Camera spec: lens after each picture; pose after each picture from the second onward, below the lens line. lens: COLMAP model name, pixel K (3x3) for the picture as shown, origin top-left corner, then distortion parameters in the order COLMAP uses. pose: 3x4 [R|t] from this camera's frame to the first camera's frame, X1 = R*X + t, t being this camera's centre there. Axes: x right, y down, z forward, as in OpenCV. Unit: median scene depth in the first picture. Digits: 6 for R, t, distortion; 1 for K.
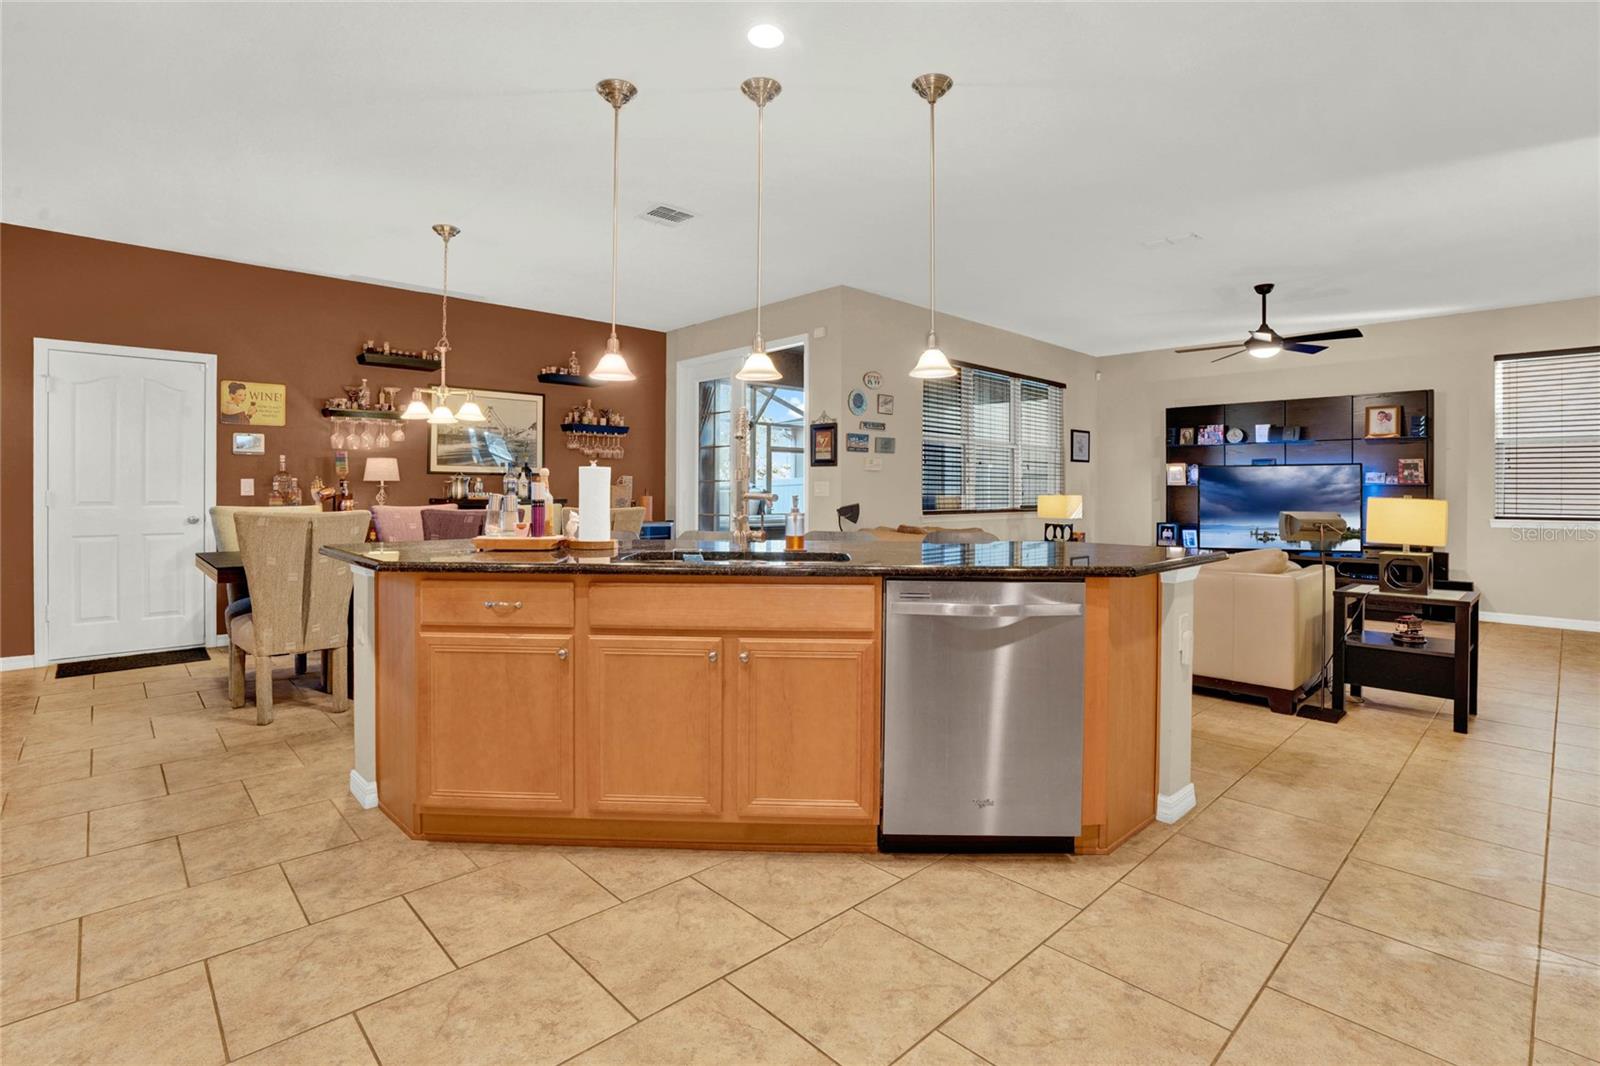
lens RADIAL K [[757.4, 0, 809.7], [0, 757.4, 493.8], [0, 0, 1]] dist [-0.043580, 0.011864]
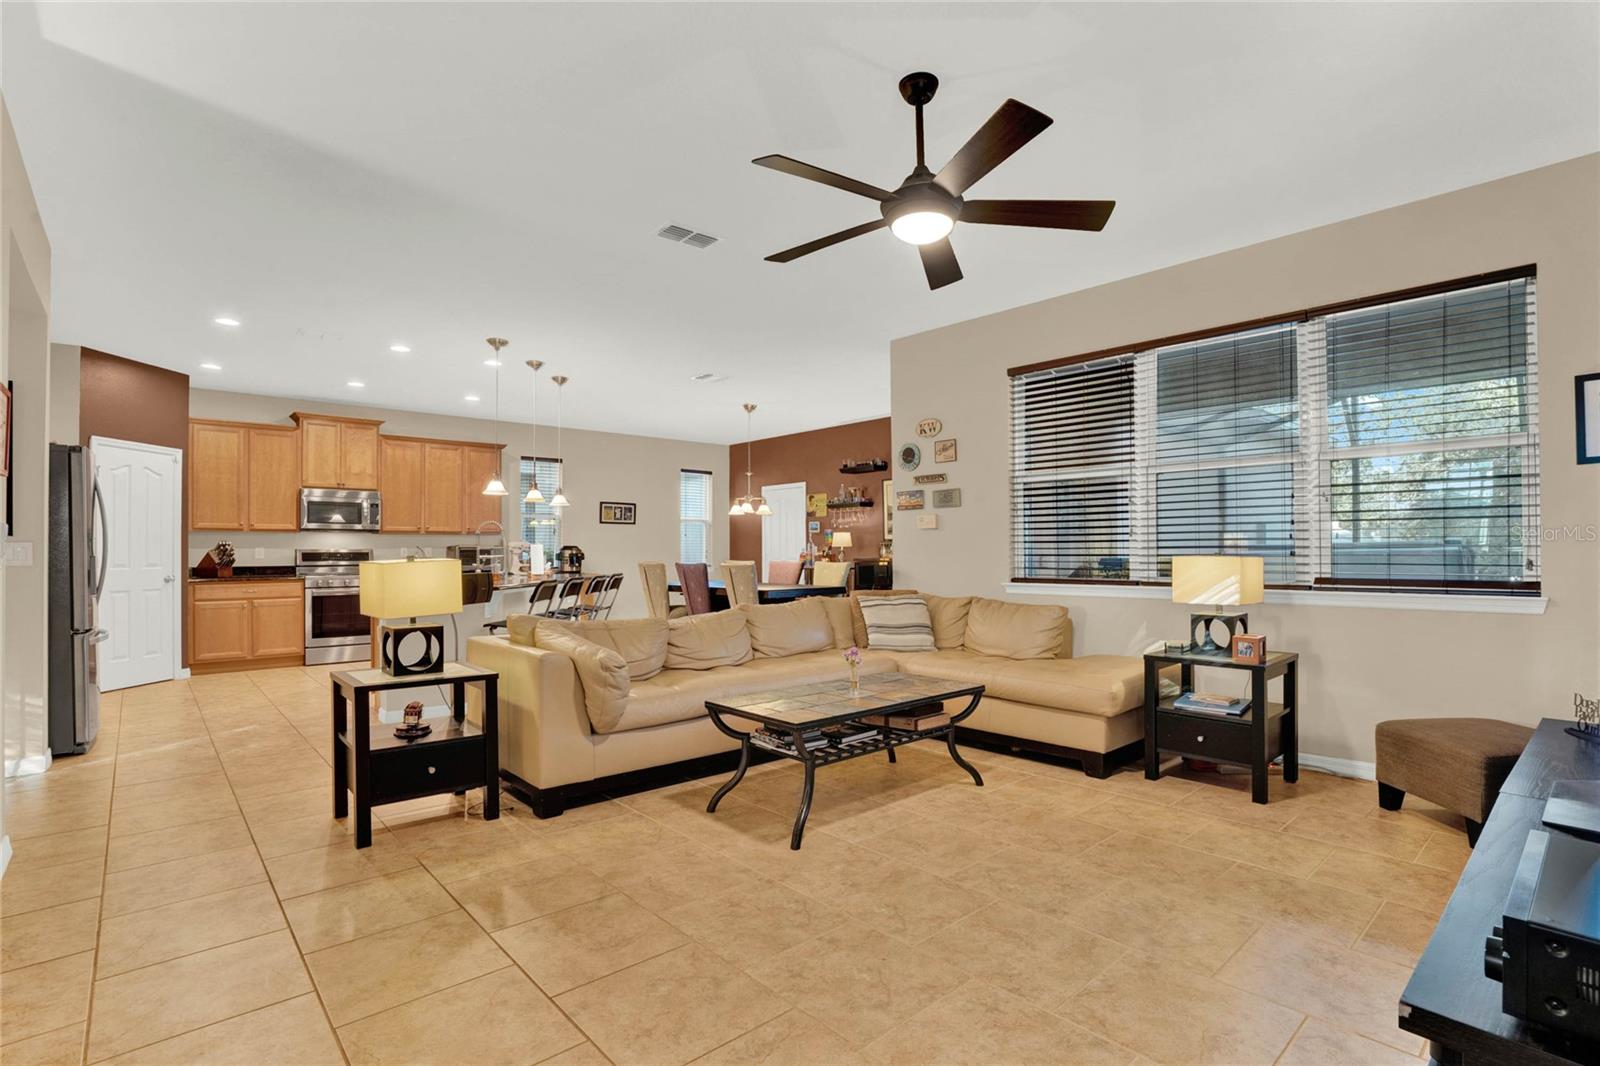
lens RADIAL K [[757.4, 0, 796.3], [0, 757.4, 547.5], [0, 0, 1]] dist [-0.043580, 0.011864]
pose [[-0.026234, -0.009641, -0.999609, 0.951753], [0.000874, 0.999953, -0.009667, 0.000505], [0.999655, -0.001127, -0.026225, 0.837498]]
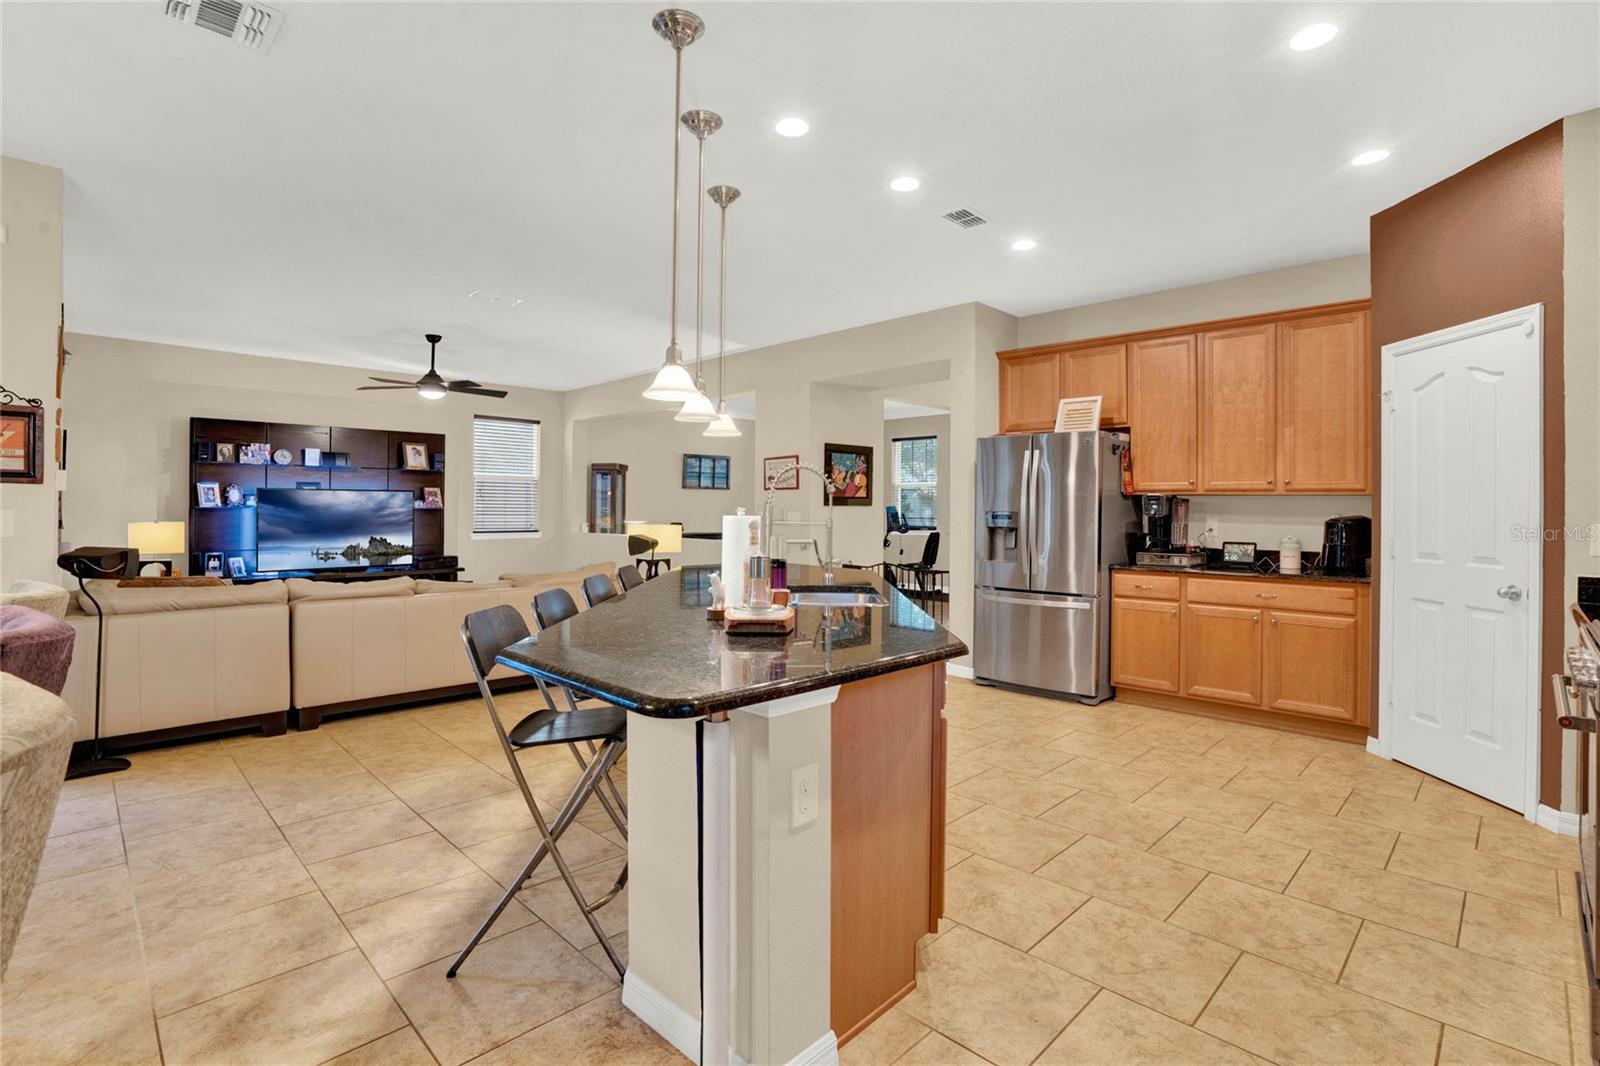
lens RADIAL K [[757.4, 0, 803.3], [0, 757.4, 509.9], [0, 0, 1]] dist [-0.043580, 0.011864]
pose [[-0.022951, -0.005748, 0.999720, -0.487230], [-0.003615, 0.999977, 0.005666, -0.020657], [-0.999730, -0.003484, -0.022971, 0.416733]]
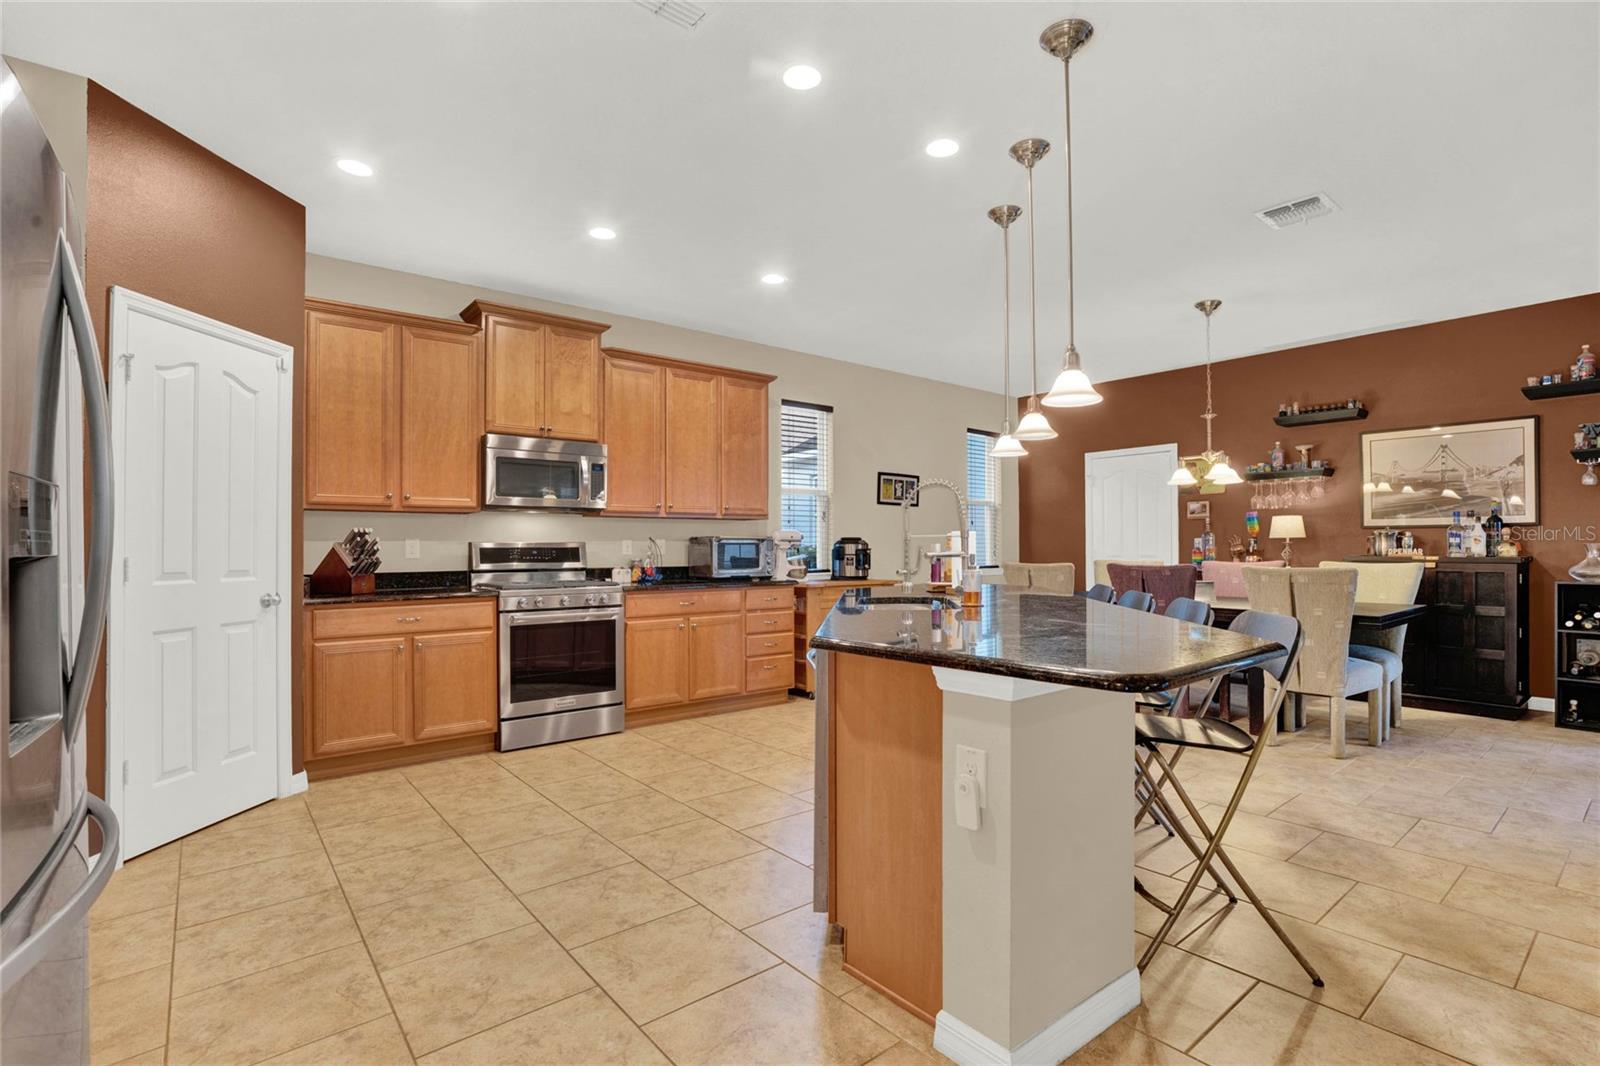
lens RADIAL K [[757.4, 0, 808.7], [0, 757.4, 546.8], [0, 0, 1]] dist [-0.043580, 0.011864]
pose [[-0.072248, -0.004764, -0.997375, 0.450422], [0.001520, 0.999987, -0.004886, -0.000658], [0.997386, -0.001869, -0.072240, 0.363507]]
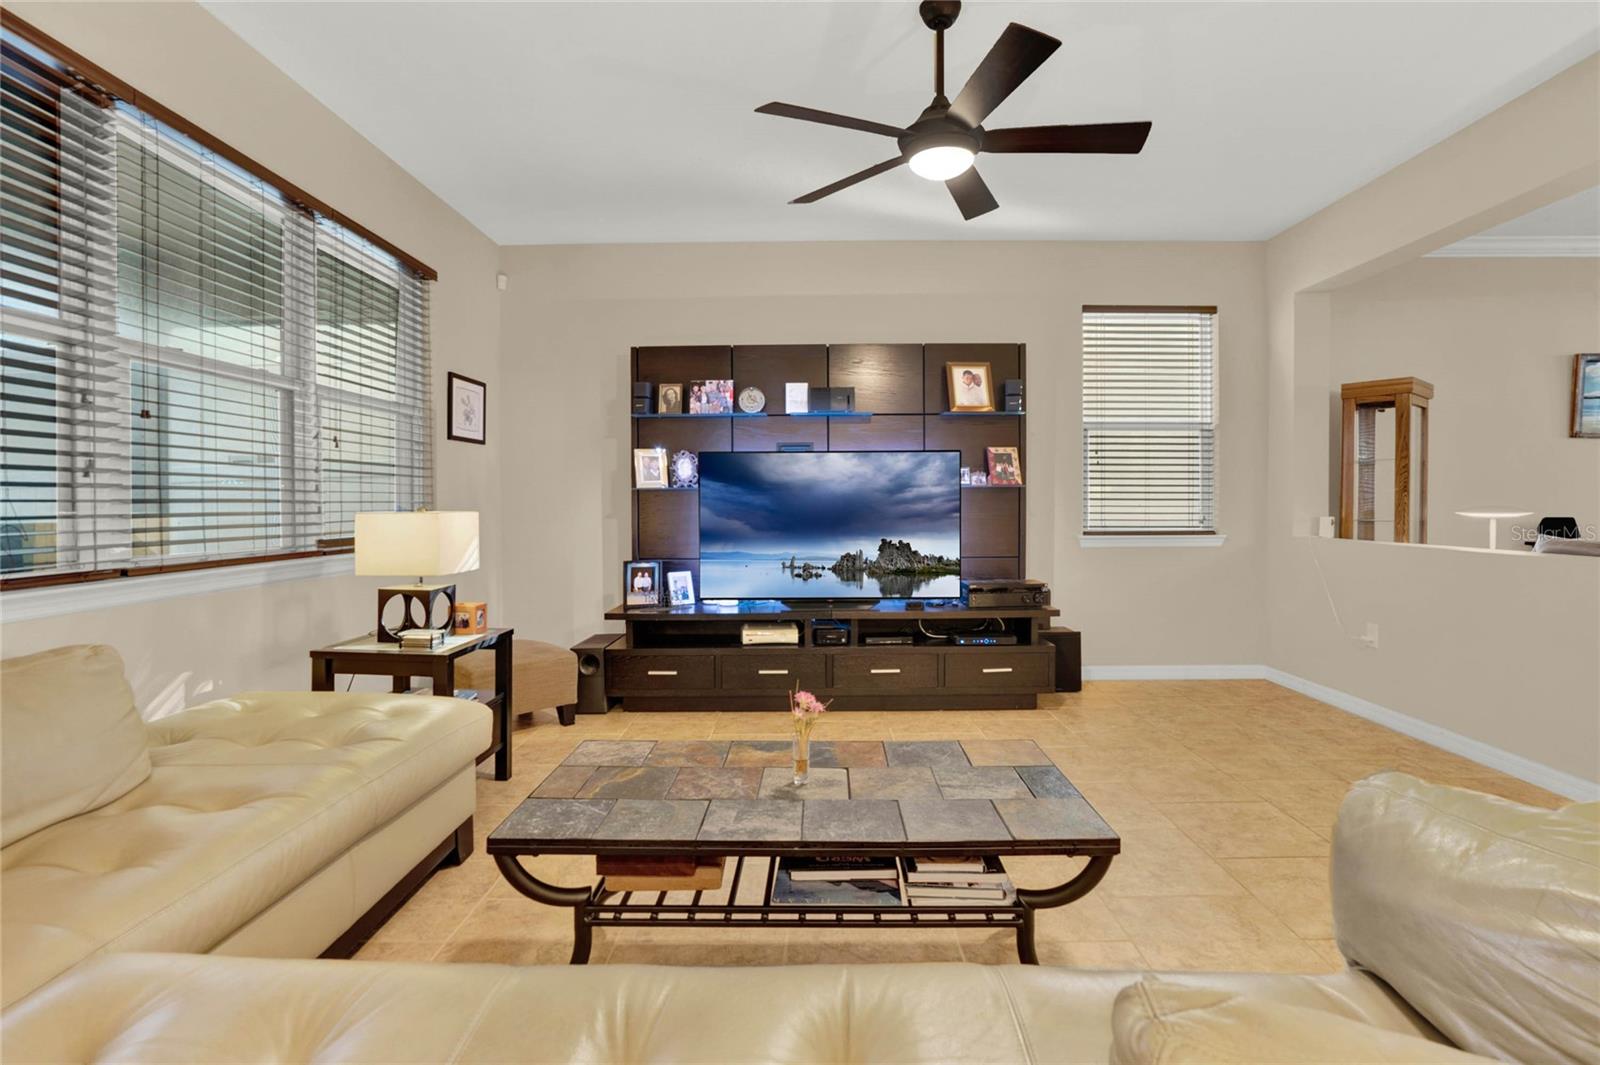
lens RADIAL K [[757.4, 0, 804.1], [0, 757.4, 515.7], [0, 0, 1]] dist [-0.043580, 0.011864]
pose [[0.714783, -0.021236, 0.699024, 0.233427], [0.009200, 0.999738, 0.020965, -0.003004], [-0.699286, -0.008555, 0.714791, 0.671580]]
